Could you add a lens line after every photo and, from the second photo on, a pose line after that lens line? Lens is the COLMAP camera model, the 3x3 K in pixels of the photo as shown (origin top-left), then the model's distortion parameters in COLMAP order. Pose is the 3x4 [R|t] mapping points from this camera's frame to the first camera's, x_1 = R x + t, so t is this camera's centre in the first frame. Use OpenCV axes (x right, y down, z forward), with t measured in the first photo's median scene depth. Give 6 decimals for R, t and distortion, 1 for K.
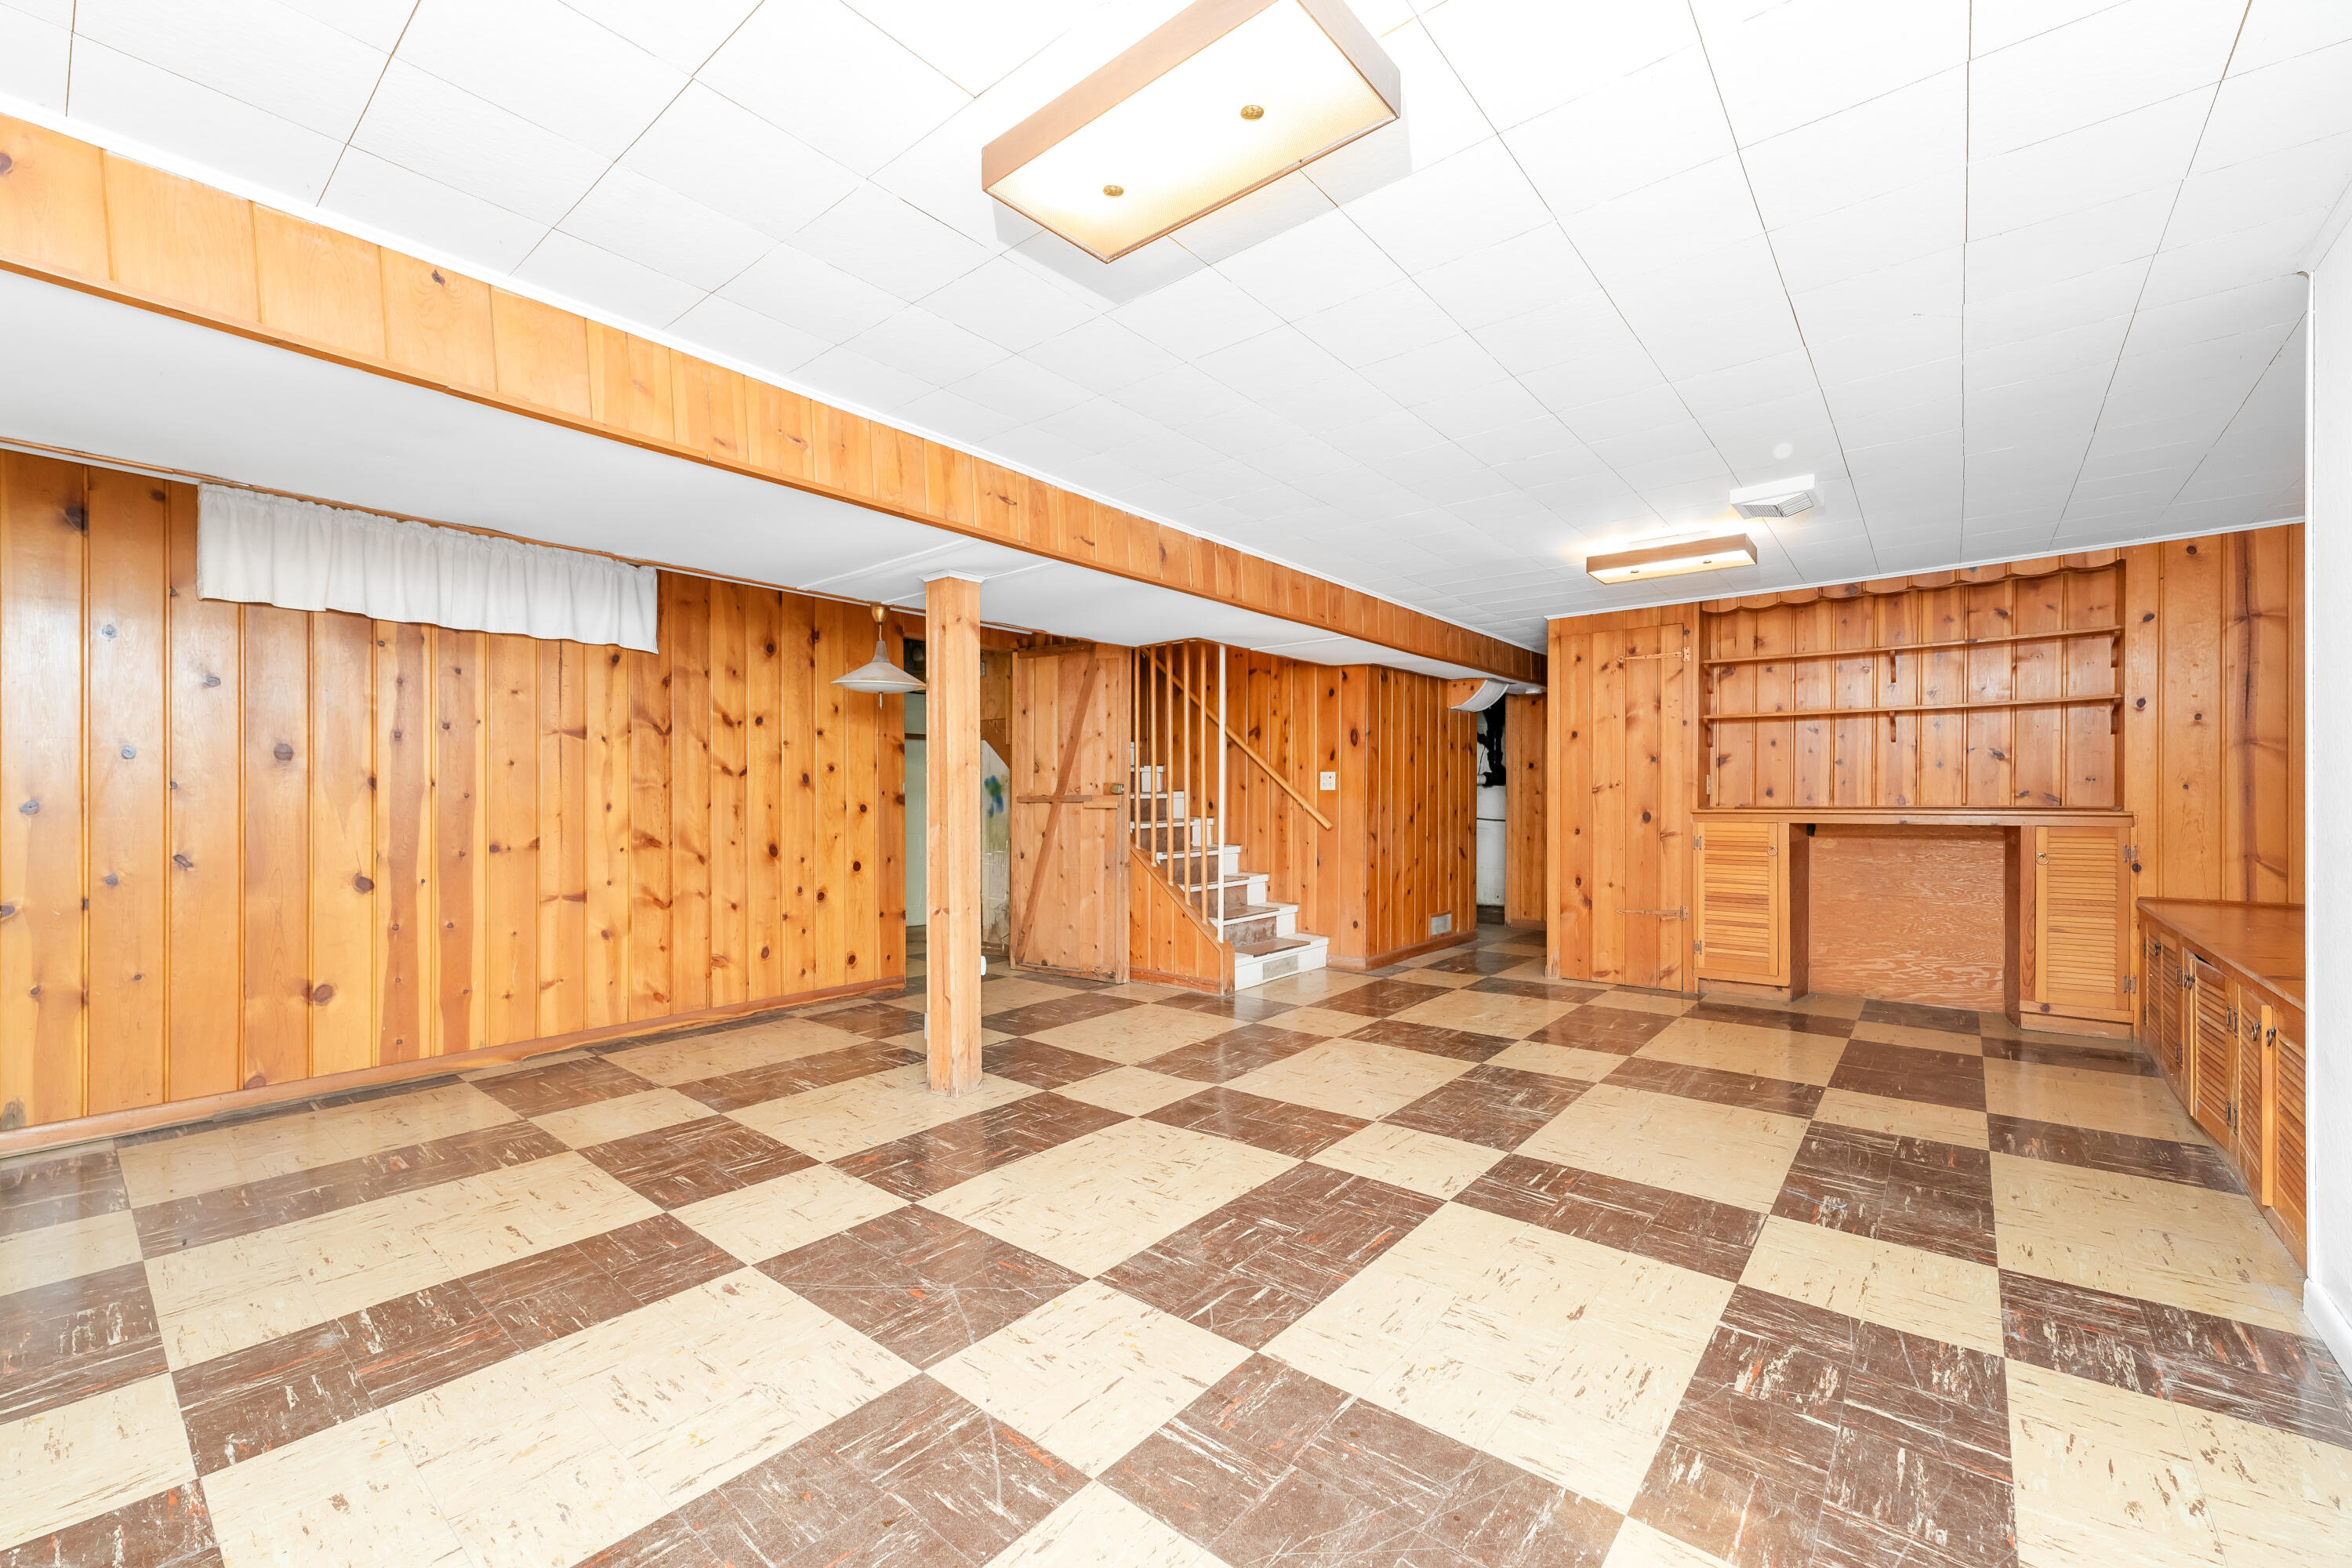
lens RADIAL K [[949.7, 0, 1174.5], [0, 949.7, 791.1], [0, 0, 1]] dist [-0.000955, 0.000254]
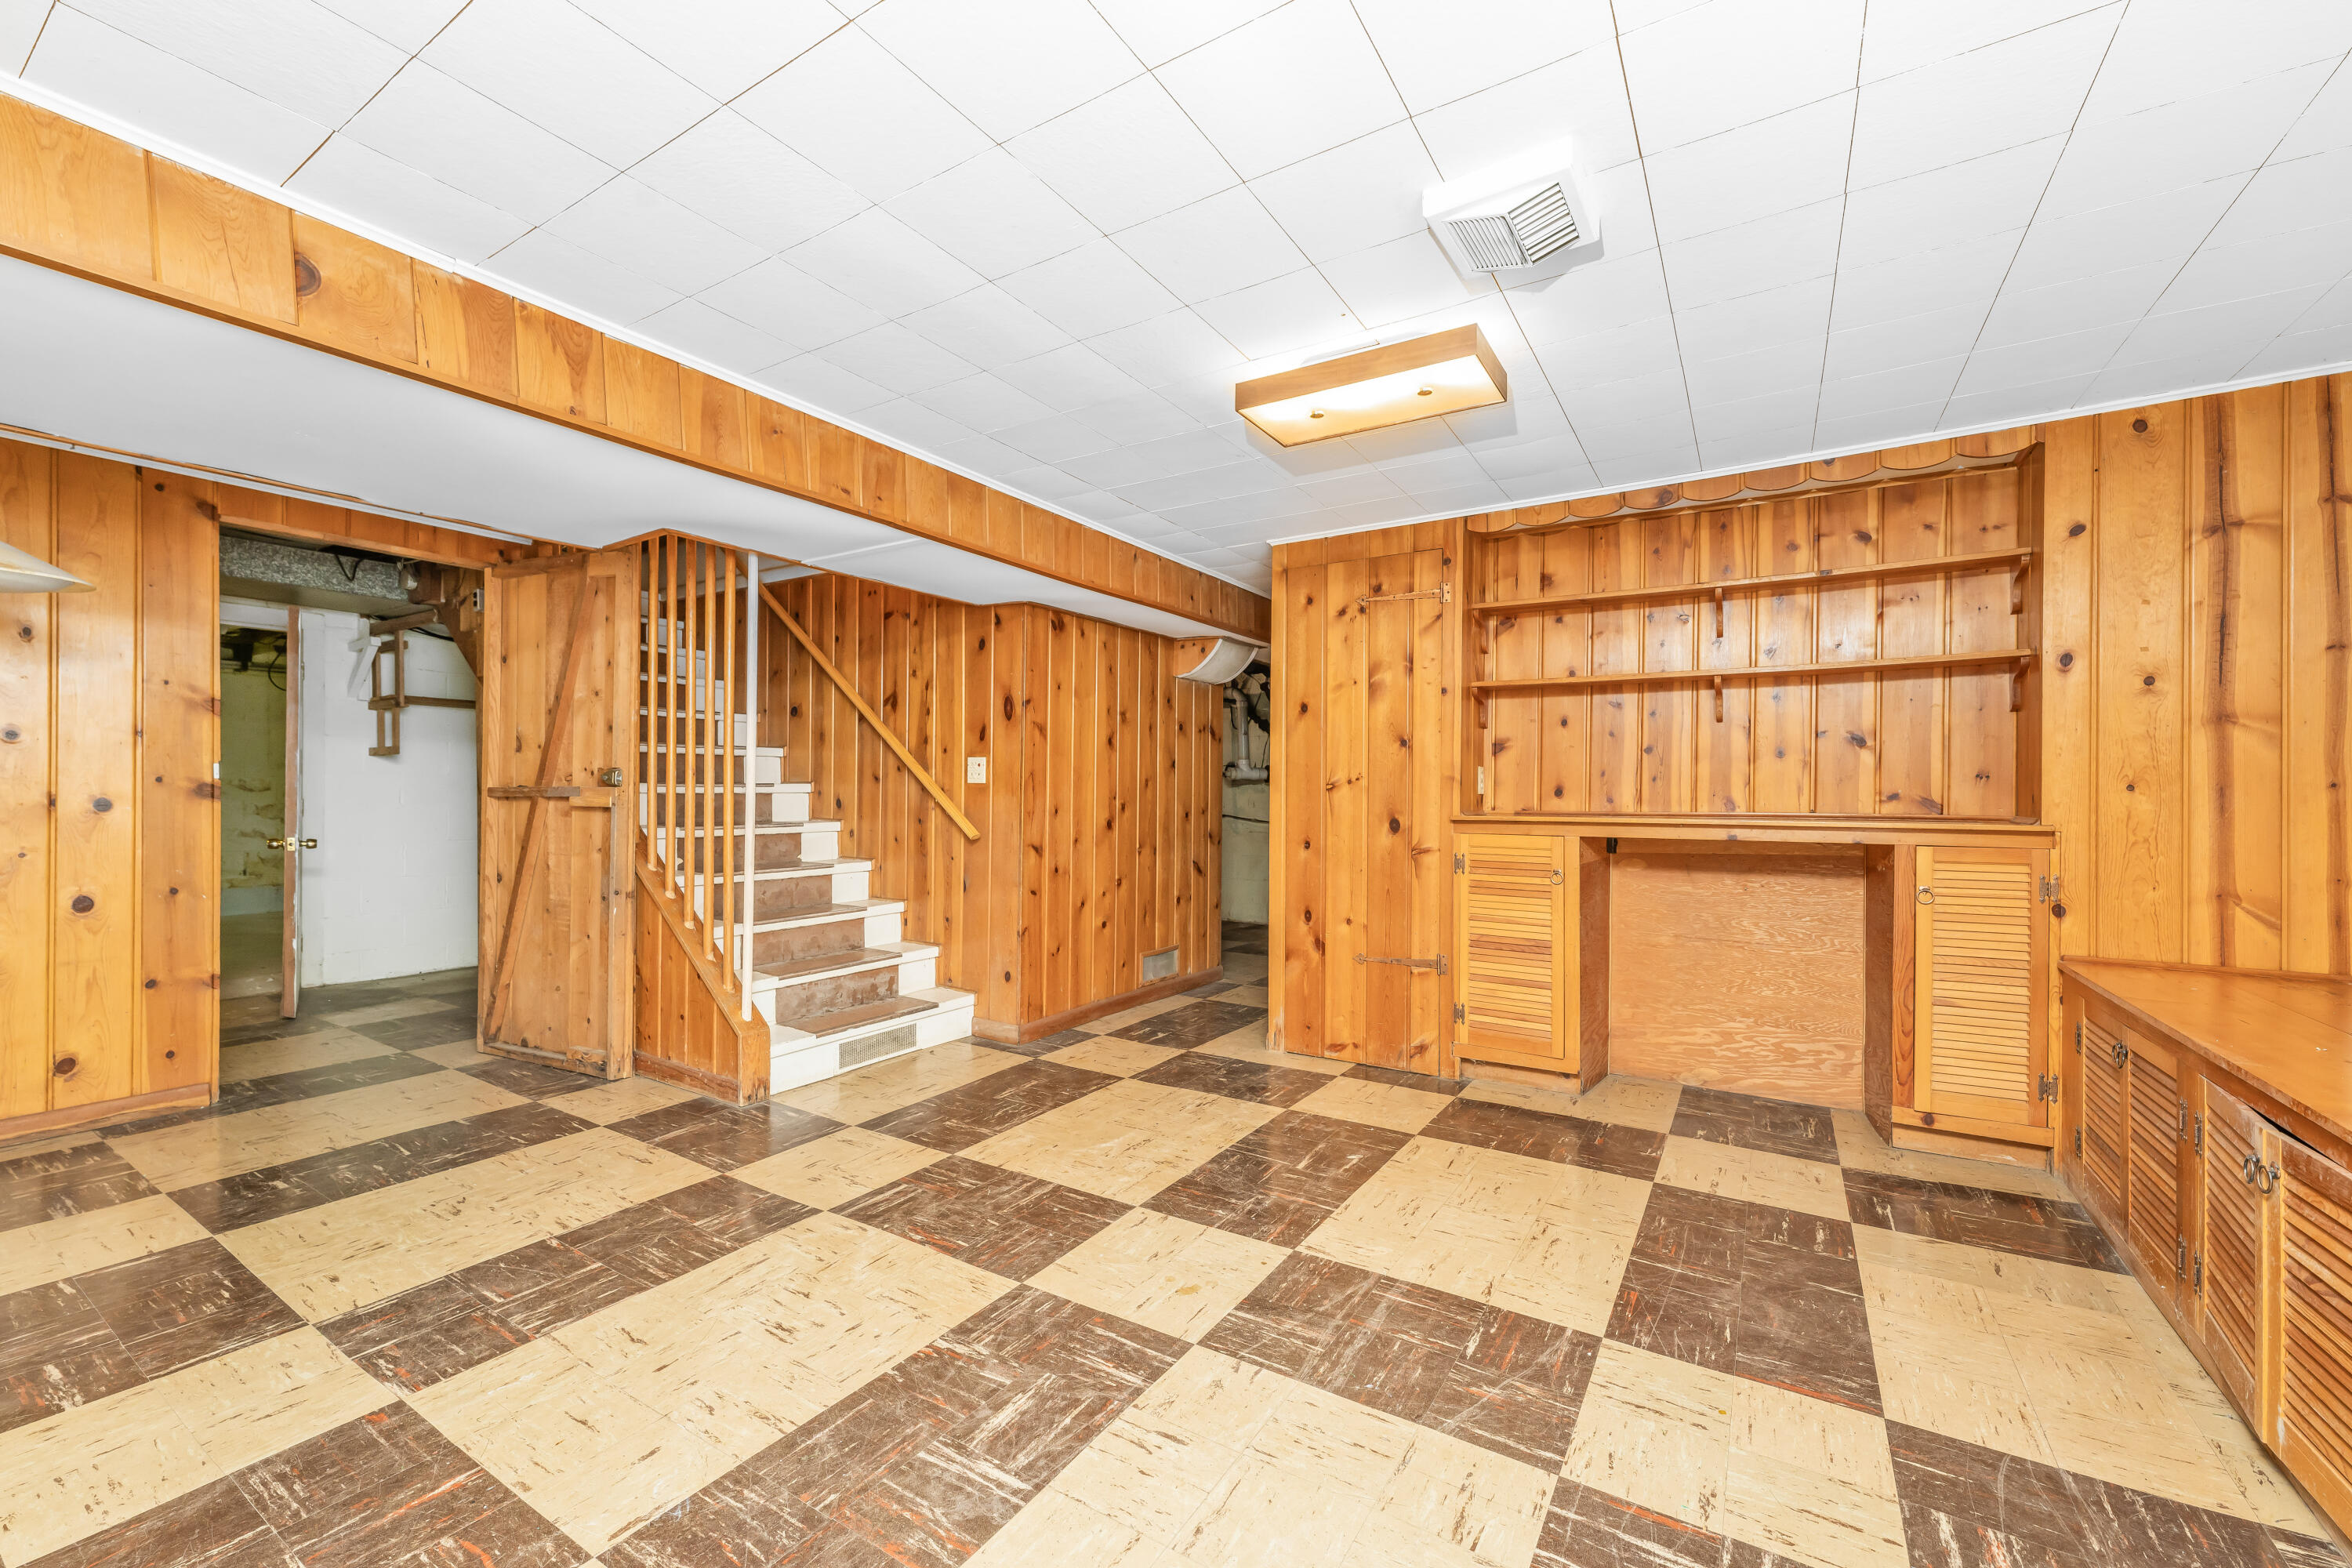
lens RADIAL K [[939.5, 0, 1180.7], [0, 939.5, 779.9], [0, 0, 1]] dist [0.000332, -0.000122]
pose [[0.991806, 0.010716, 0.127306, 0.264715], [-0.009626, 0.999912, -0.009173, 0.001543], [-0.127393, 0.007872, 0.991821, 0.349344]]
